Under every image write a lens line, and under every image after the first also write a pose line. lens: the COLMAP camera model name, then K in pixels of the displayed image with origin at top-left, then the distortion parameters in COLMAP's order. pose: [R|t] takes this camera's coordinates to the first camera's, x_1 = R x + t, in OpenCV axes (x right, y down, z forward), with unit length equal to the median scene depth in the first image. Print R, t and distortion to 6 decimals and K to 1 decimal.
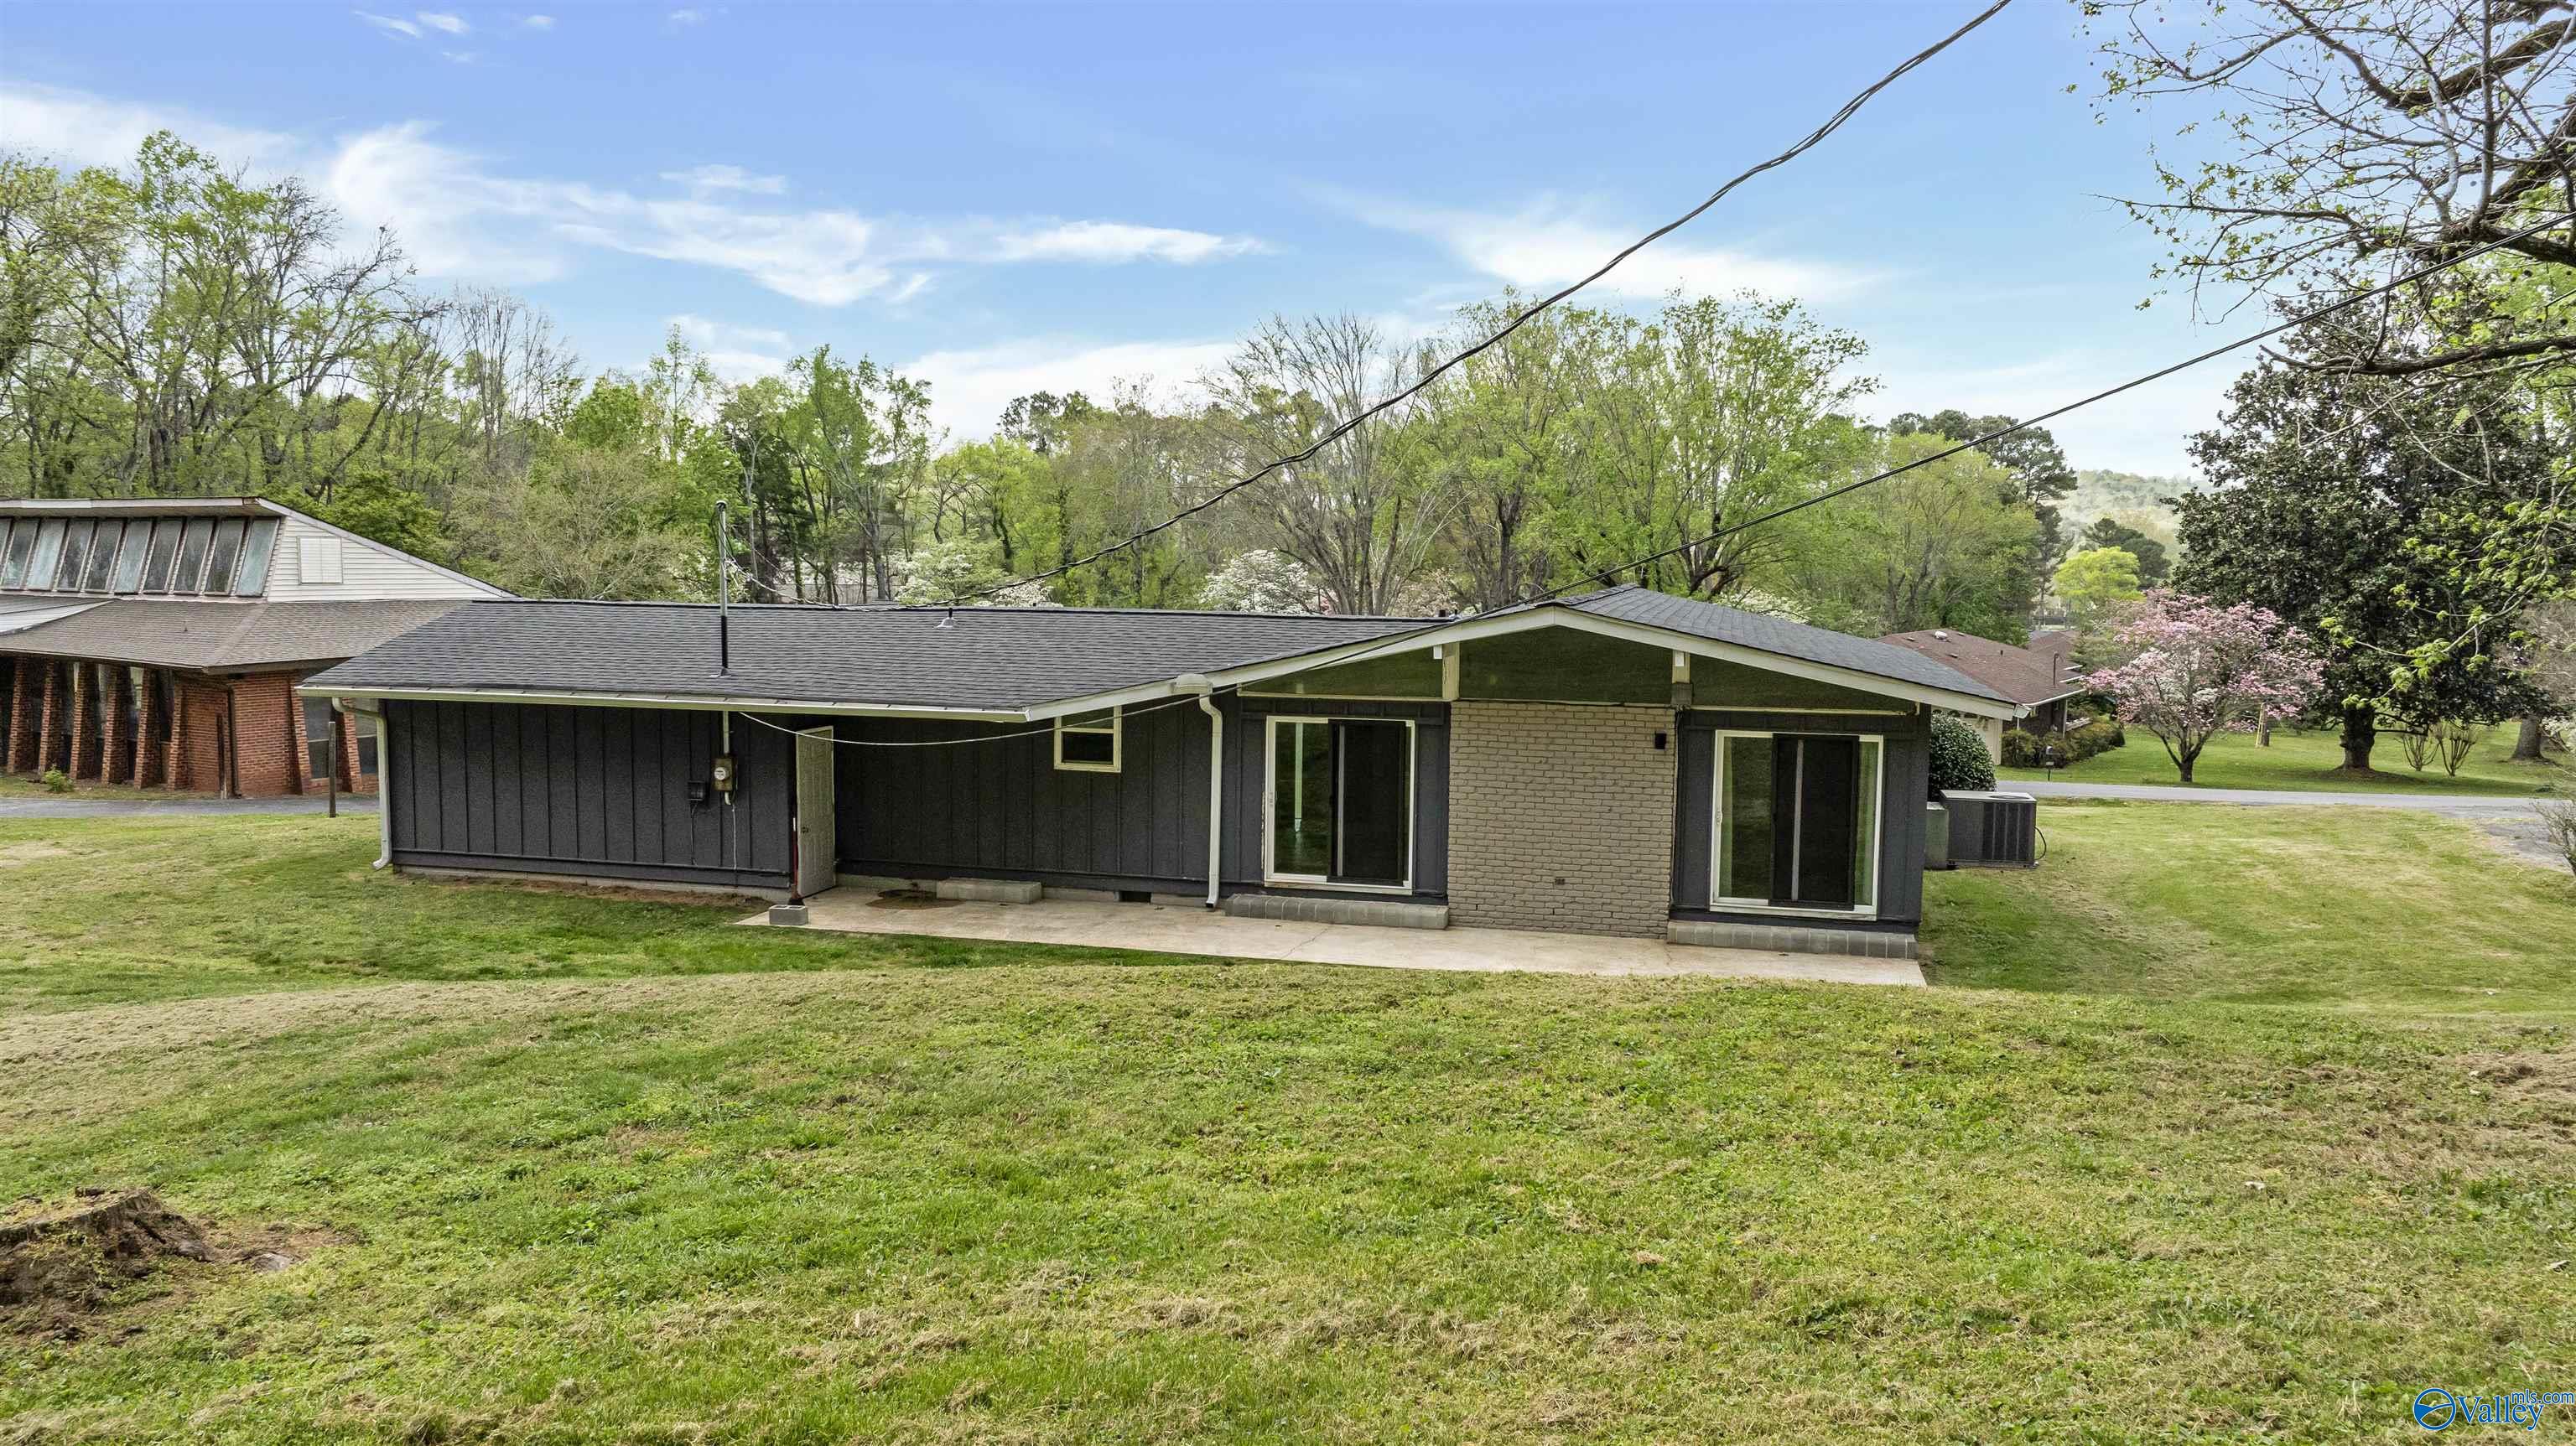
lens RADIAL K [[1809.8, 0, 1288.0], [0, 1809.8, 723.0], [0, 0, 1]] dist [-0.019363, -0.006865]
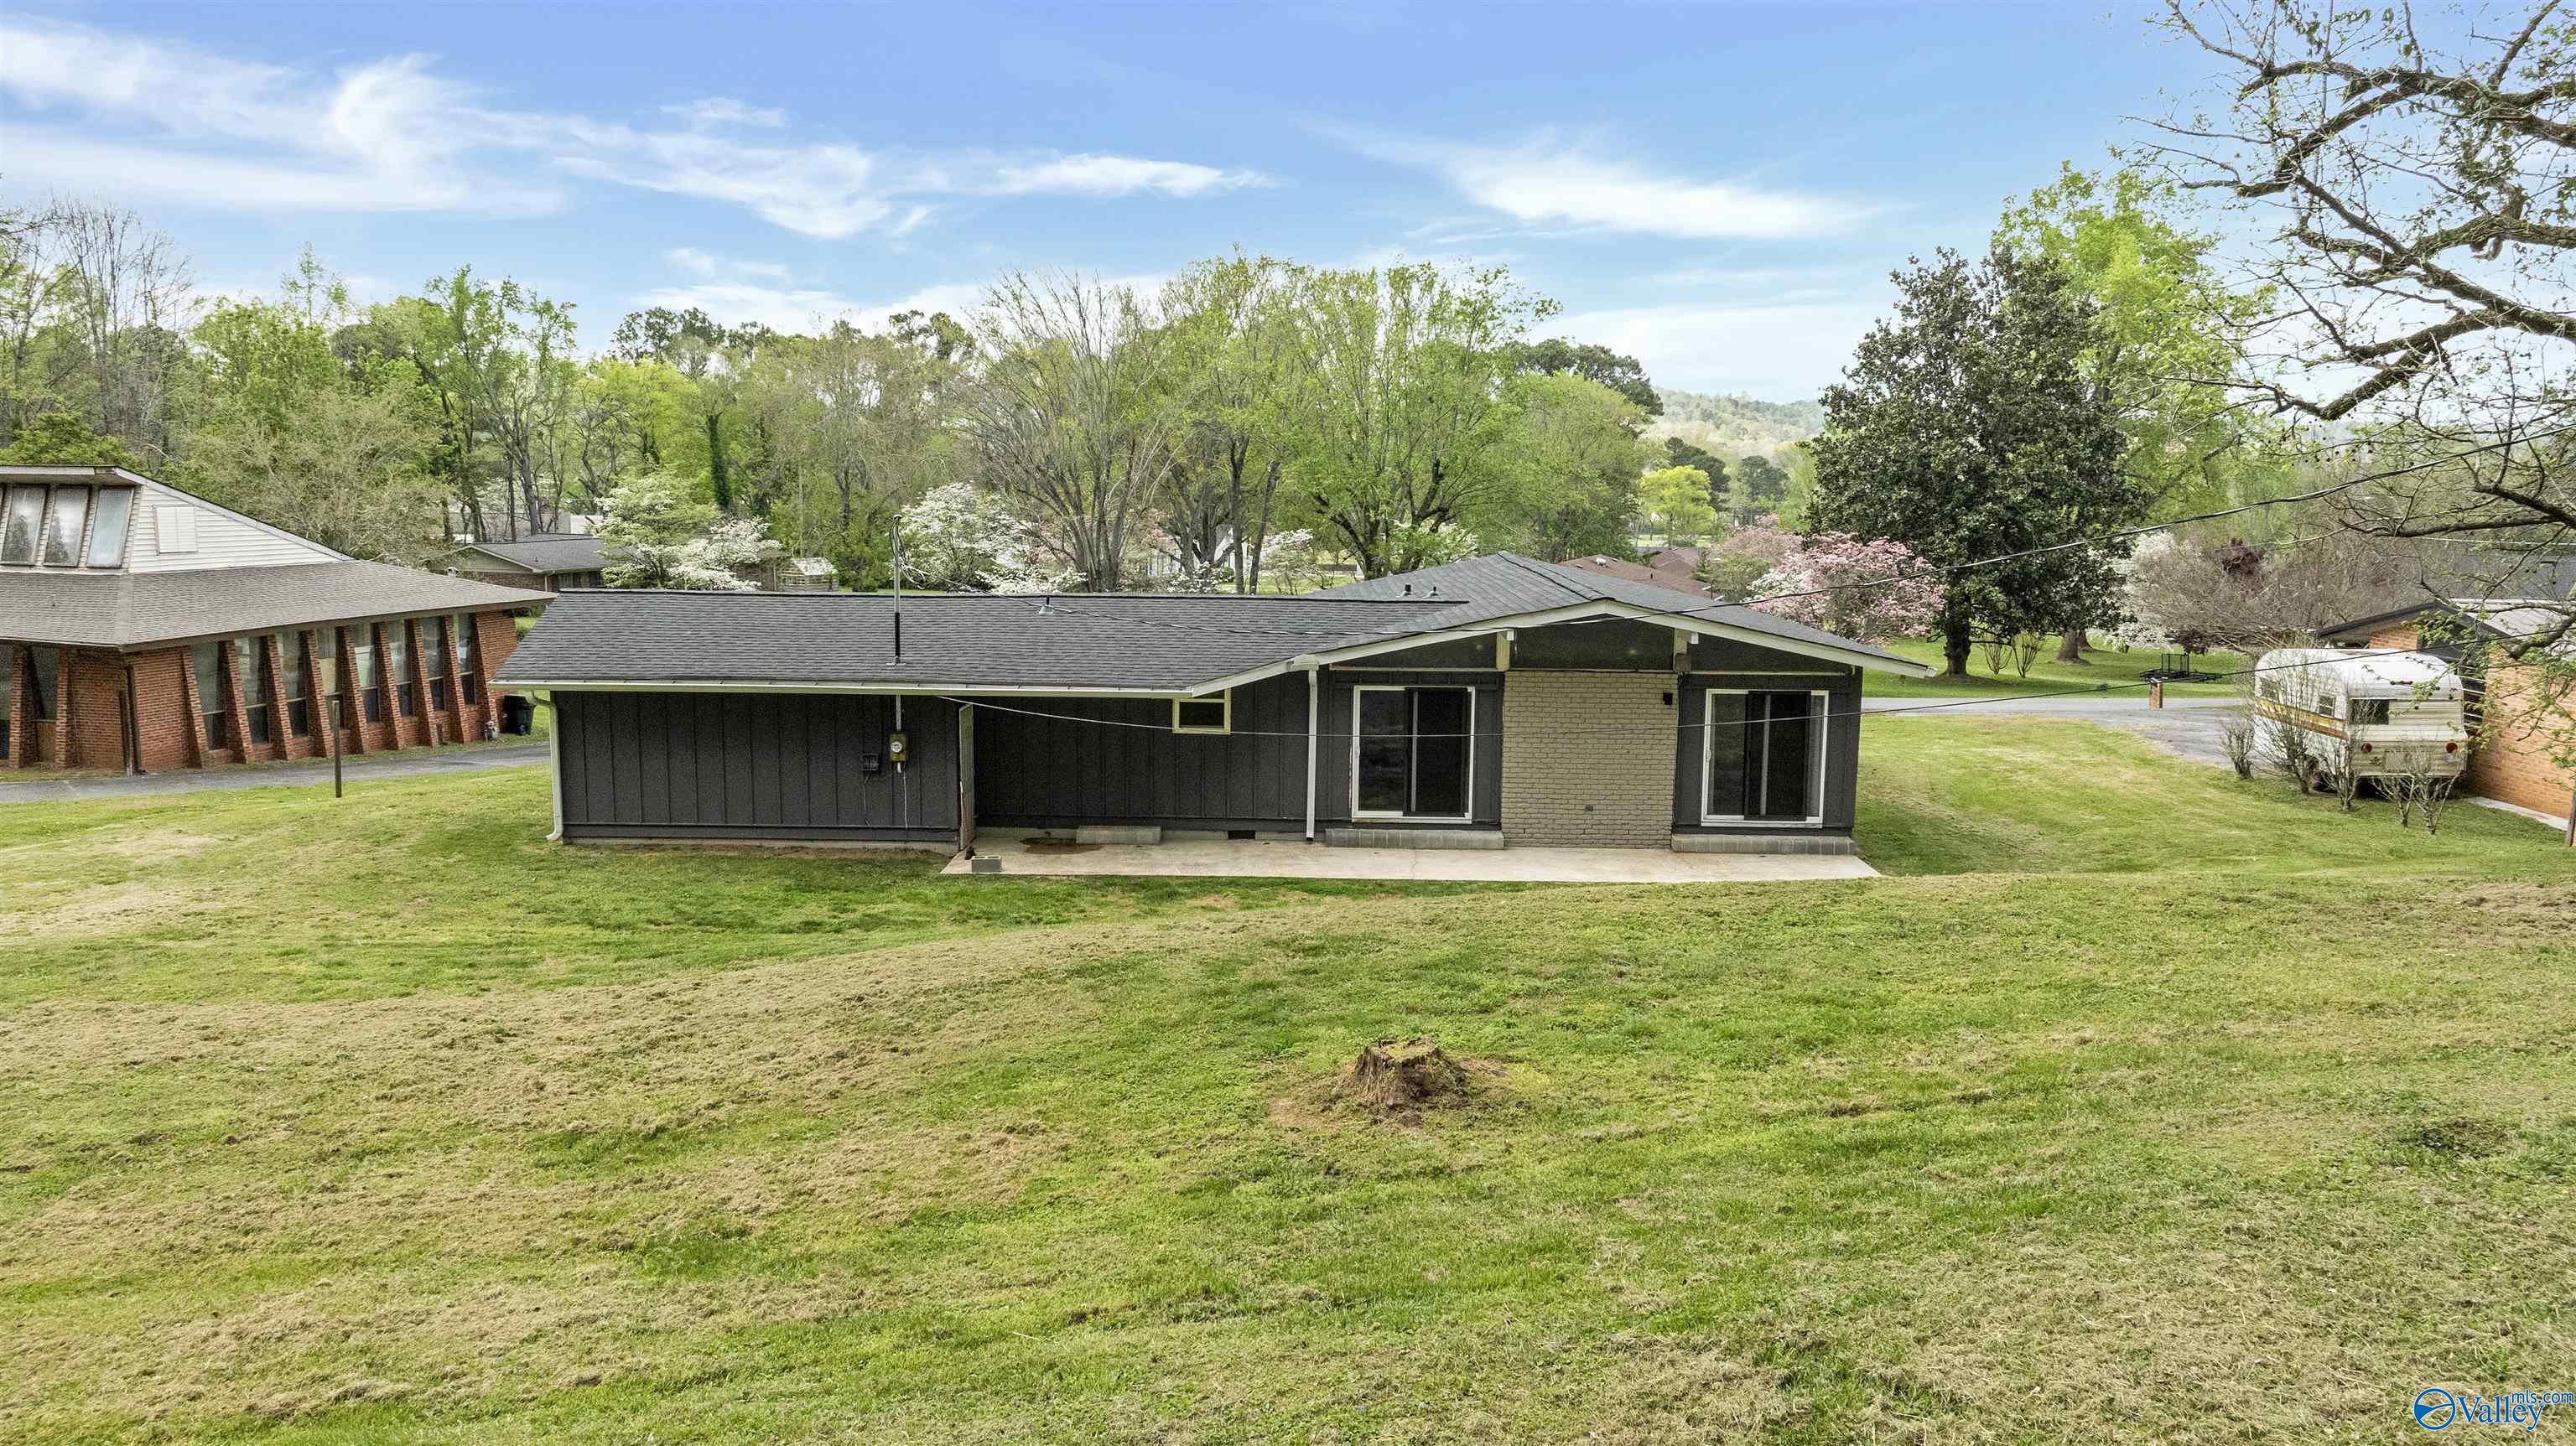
lens RADIAL K [[1809.8, 0, 1288.0], [0, 1809.8, 723.0], [0, 0, 1]] dist [-0.019363, -0.006865]
pose [[0.974435, -0.032652, 0.222283, -0.325940], [0.021880, 0.998472, 0.050750, -0.041262], [-0.223600, -0.044589, 0.973661, -0.197687]]
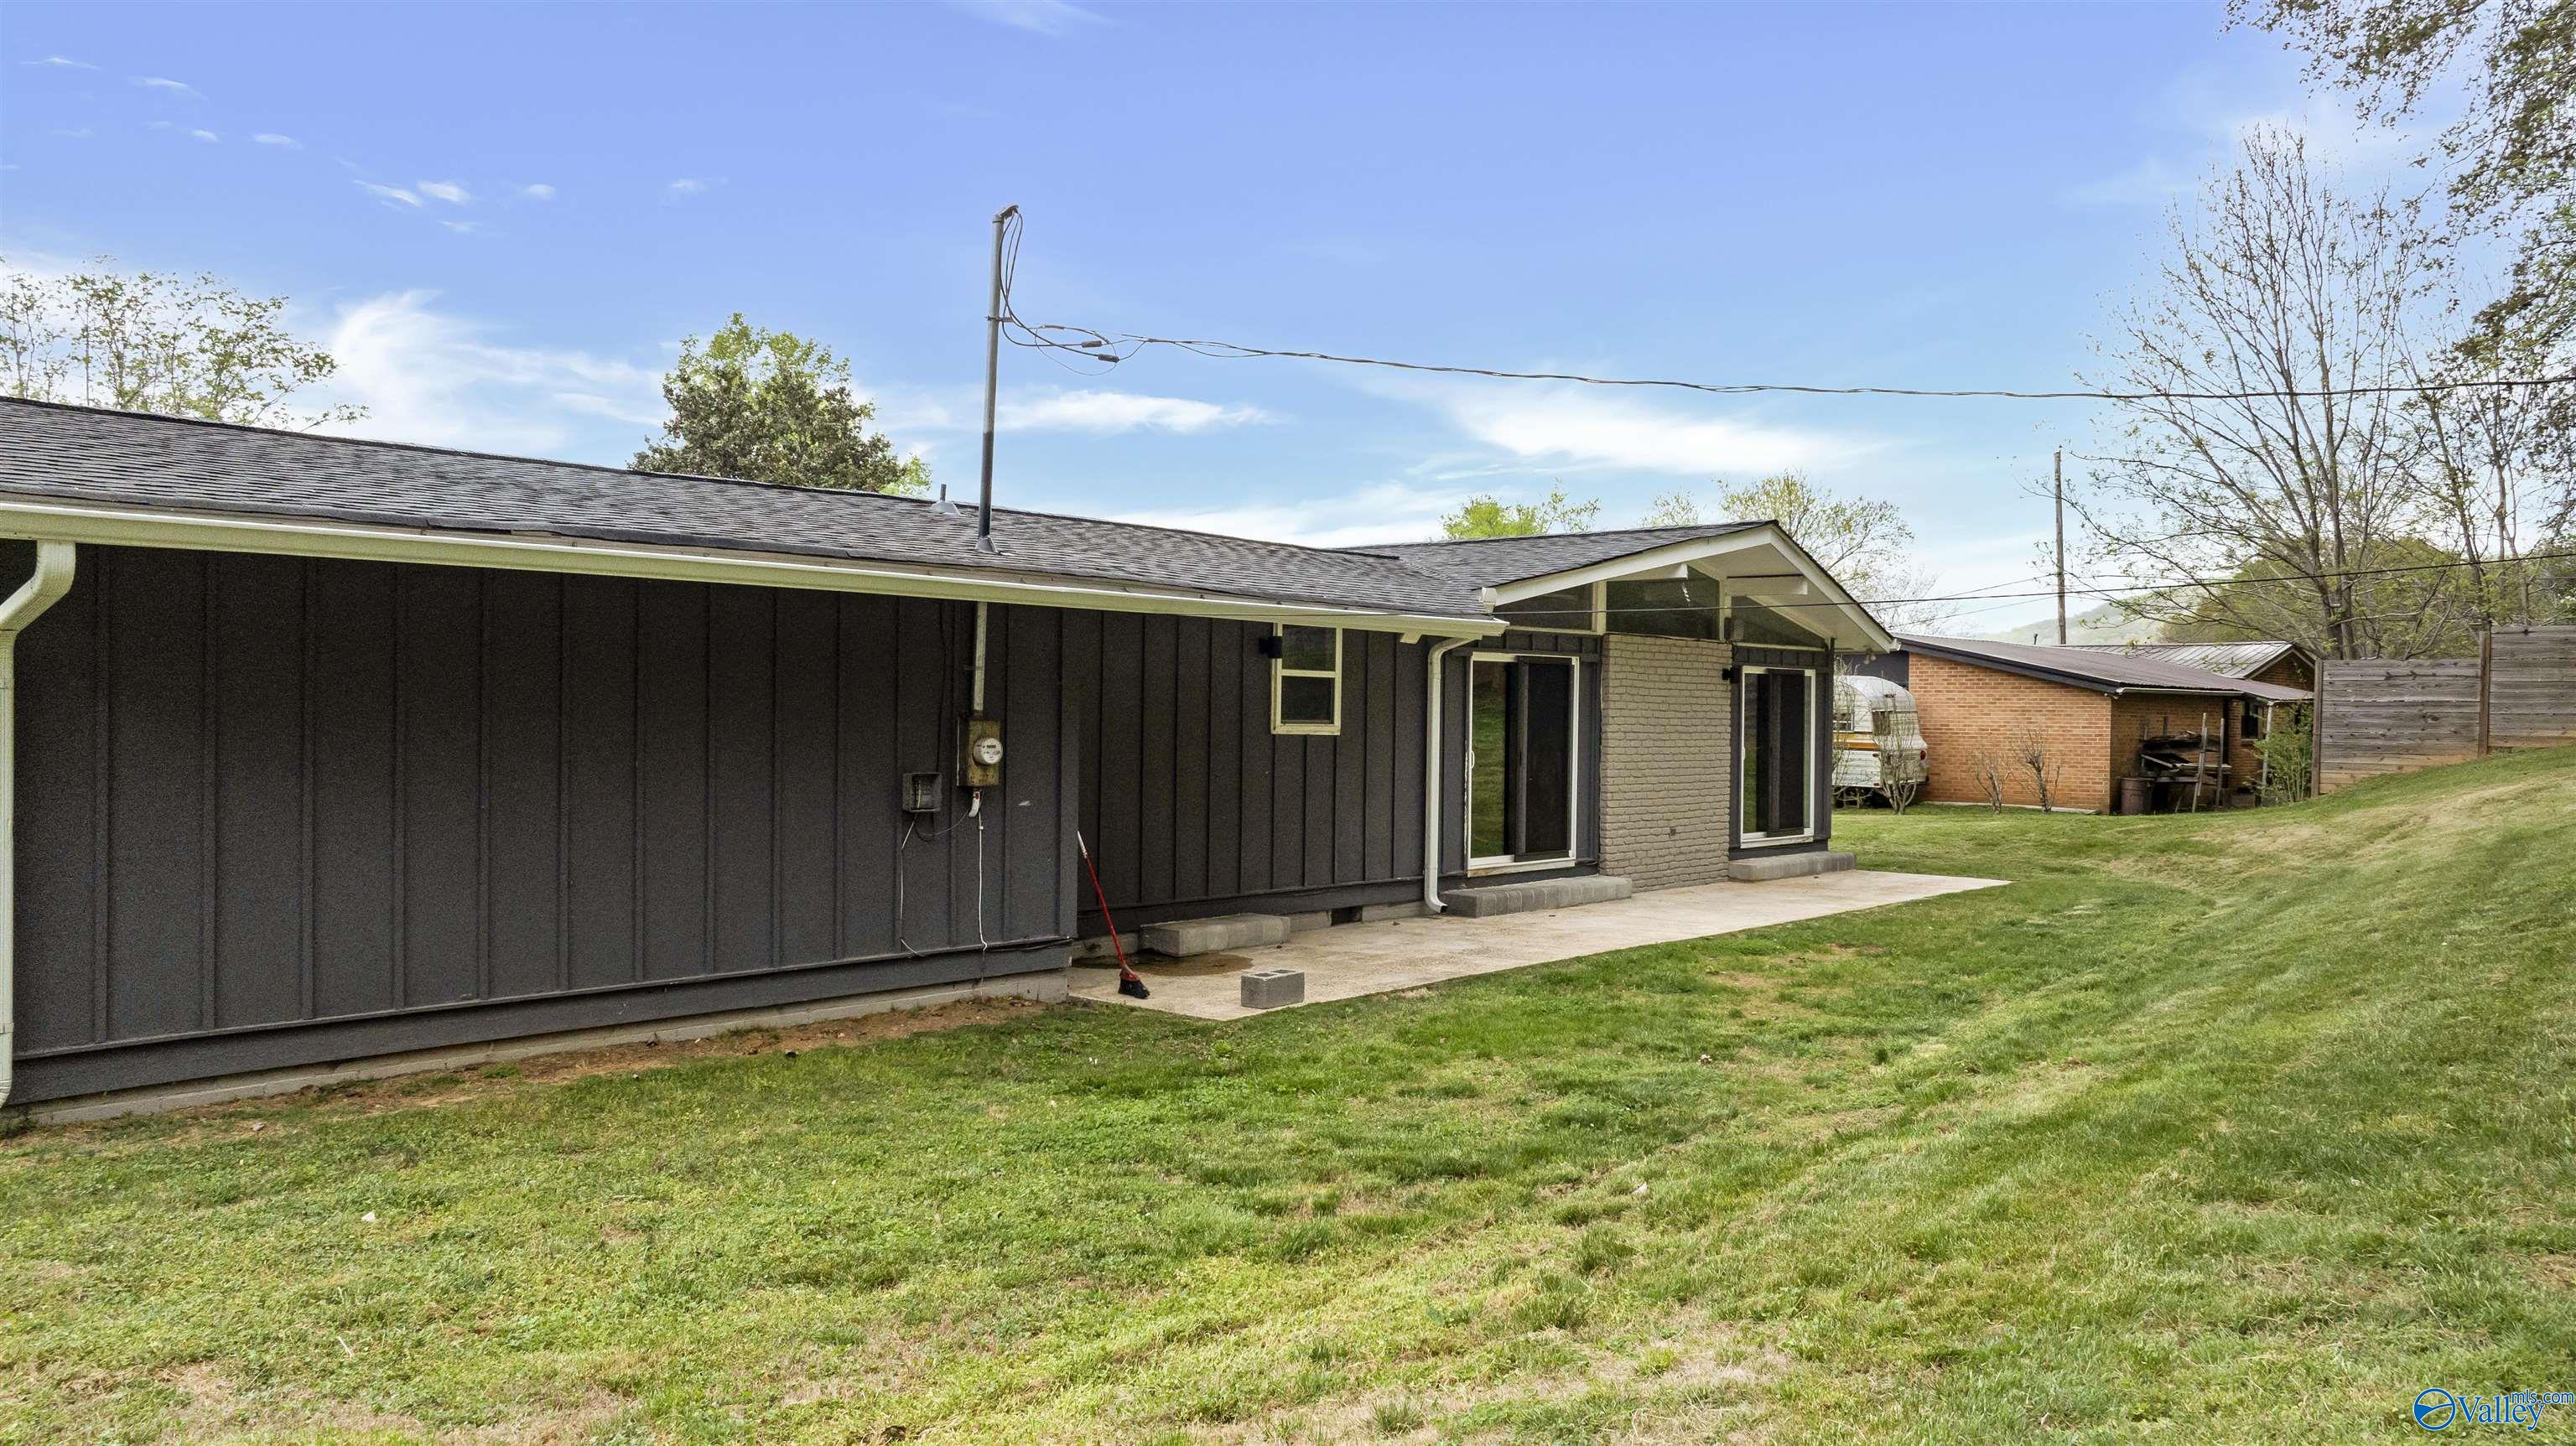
lens RADIAL K [[1809.8, 0, 1288.0], [0, 1809.8, 723.0], [0, 0, 1]] dist [-0.019363, -0.006865]
pose [[0.468744, -0.012387, 0.883247, -0.710006], [0.073289, 0.996999, -0.024913, 0.038559], [-0.880289, 0.076411, 0.468245, 0.695073]]
